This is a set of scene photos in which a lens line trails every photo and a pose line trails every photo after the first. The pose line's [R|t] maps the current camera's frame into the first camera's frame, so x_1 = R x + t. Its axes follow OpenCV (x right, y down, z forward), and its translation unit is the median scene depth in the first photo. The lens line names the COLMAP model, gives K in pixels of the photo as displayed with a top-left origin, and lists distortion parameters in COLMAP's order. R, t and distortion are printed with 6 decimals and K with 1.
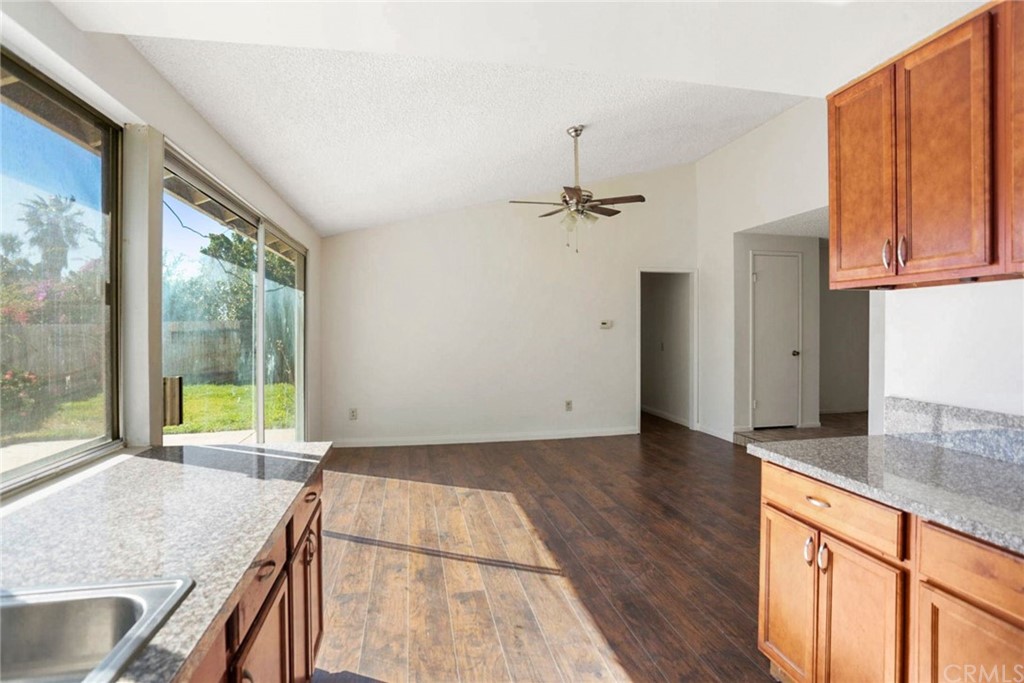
lens RADIAL K [[513.3, 0, 512.6], [0, 513.3, 337.3], [0, 0, 1]] dist [-0.066605, 0.026415]
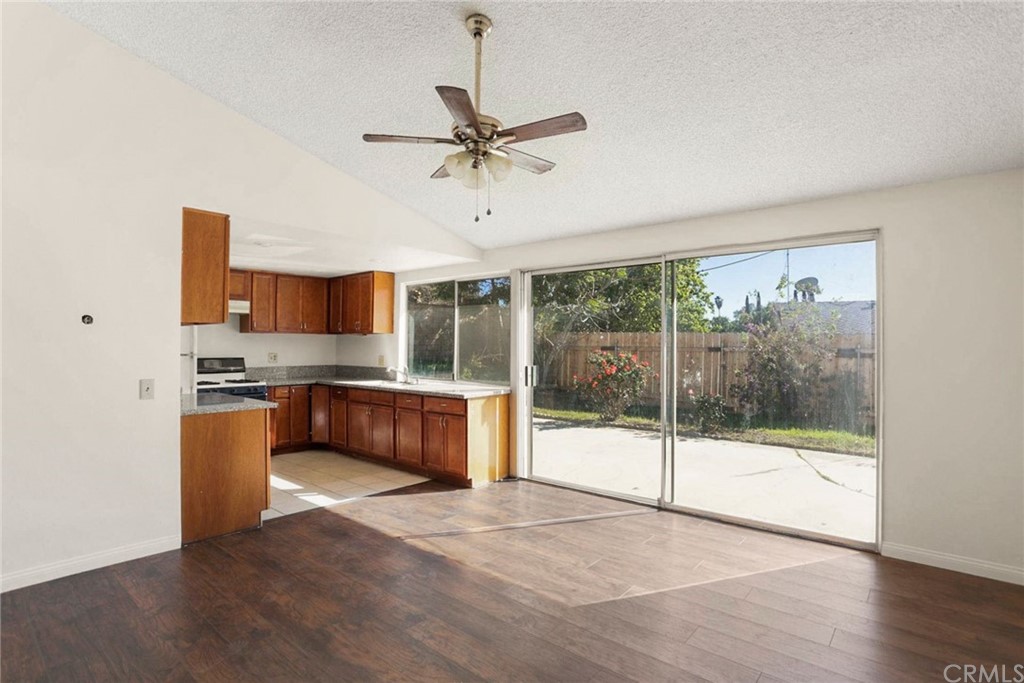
lens RADIAL K [[513.3, 0, 502.5], [0, 513.3, 340.1], [0, 0, 1]] dist [-0.066605, 0.026415]
pose [[-0.790357, -0.005802, -0.612619, 0.476038], [-0.011868, 0.999913, 0.005841, -0.028470], [0.612532, 0.011887, -0.790357, 1.507813]]
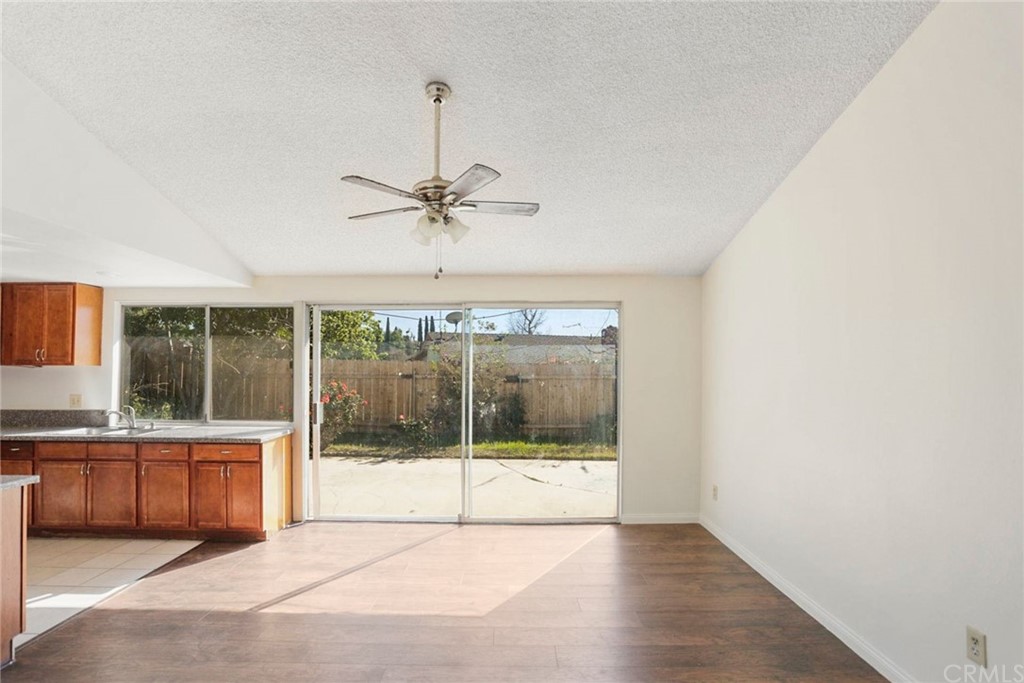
lens RADIAL K [[513.3, 0, 511.2], [0, 513.3, 363.6], [0, 0, 1]] dist [-0.066605, 0.026415]
pose [[-0.198504, -0.006586, -0.980078, 0.744460], [-0.019916, 0.999798, -0.002685, -0.057277], [0.979898, 0.018986, -0.198595, 1.230194]]
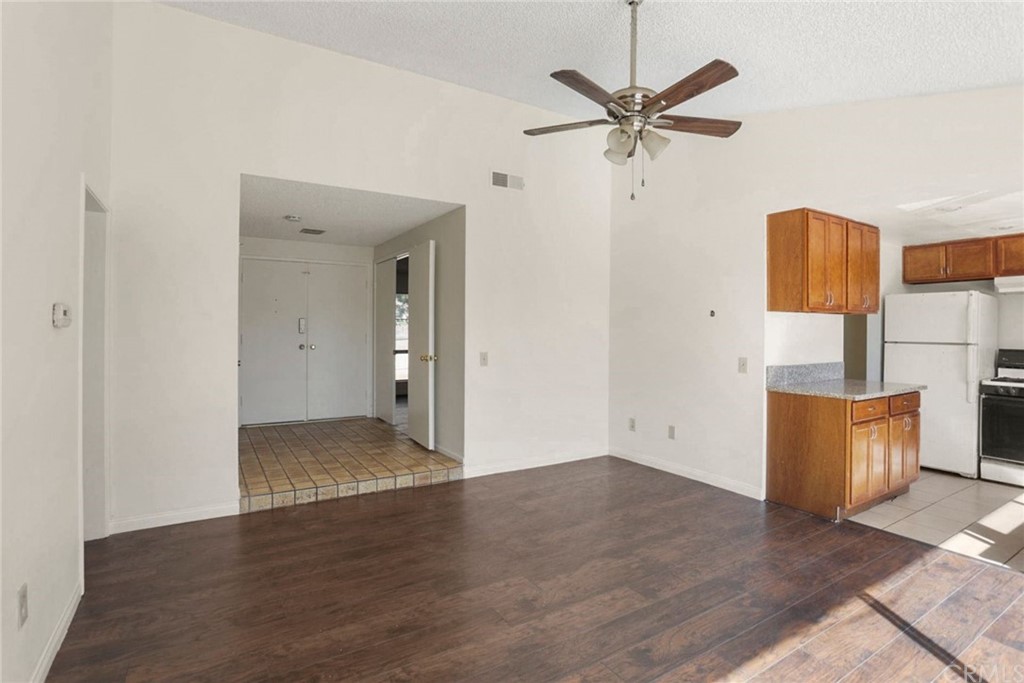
lens RADIAL K [[500.9, 0, 513.4], [0, 500.9, 330.3], [0, 0, 1]] dist [-0.053279, 0.019038]
pose [[-0.351514, 0.000477, 0.936182, -0.357871], [0.012076, 0.999919, 0.004025, -0.021097], [-0.936105, 0.012720, -0.351491, 1.332704]]
